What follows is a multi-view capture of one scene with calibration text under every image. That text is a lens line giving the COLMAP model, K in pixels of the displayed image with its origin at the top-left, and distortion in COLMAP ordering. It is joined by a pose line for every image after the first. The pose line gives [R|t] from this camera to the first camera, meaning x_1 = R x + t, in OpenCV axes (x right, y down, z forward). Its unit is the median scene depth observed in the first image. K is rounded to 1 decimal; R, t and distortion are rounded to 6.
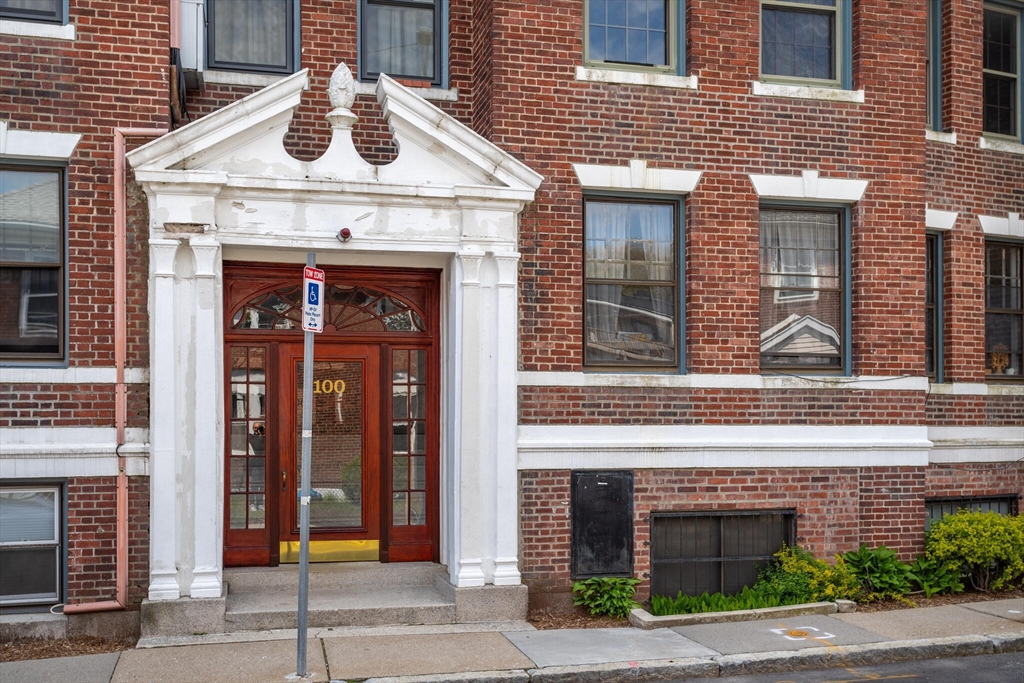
lens RADIAL K [[1092.2, 0, 512.0], [0, 1092.2, 341.5], [0, 0, 1]] dist [0.008067, 0.020832]
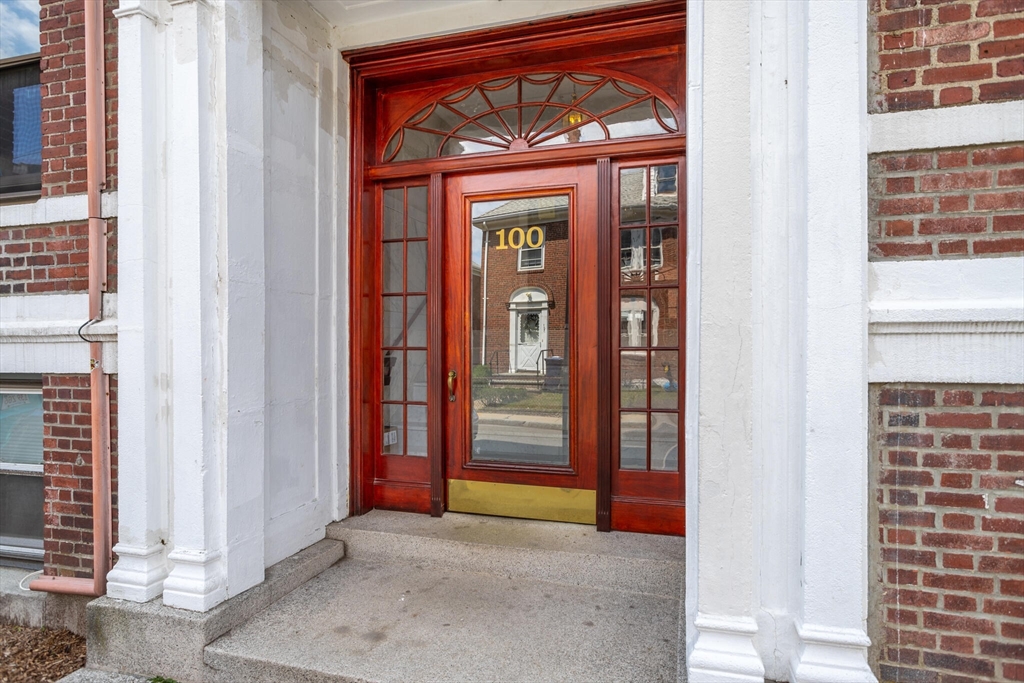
lens RADIAL K [[615.4, 0, 512.0], [0, 615.4, 341.5], [0, 0, 1]] dist [-0.002155, 0.001470]
pose [[0.871569, -0.000541, -0.490272, 0.002085], [0.038101, 0.997050, 0.066635, 0.085053], [0.488789, -0.076757, 0.869019, 0.761642]]
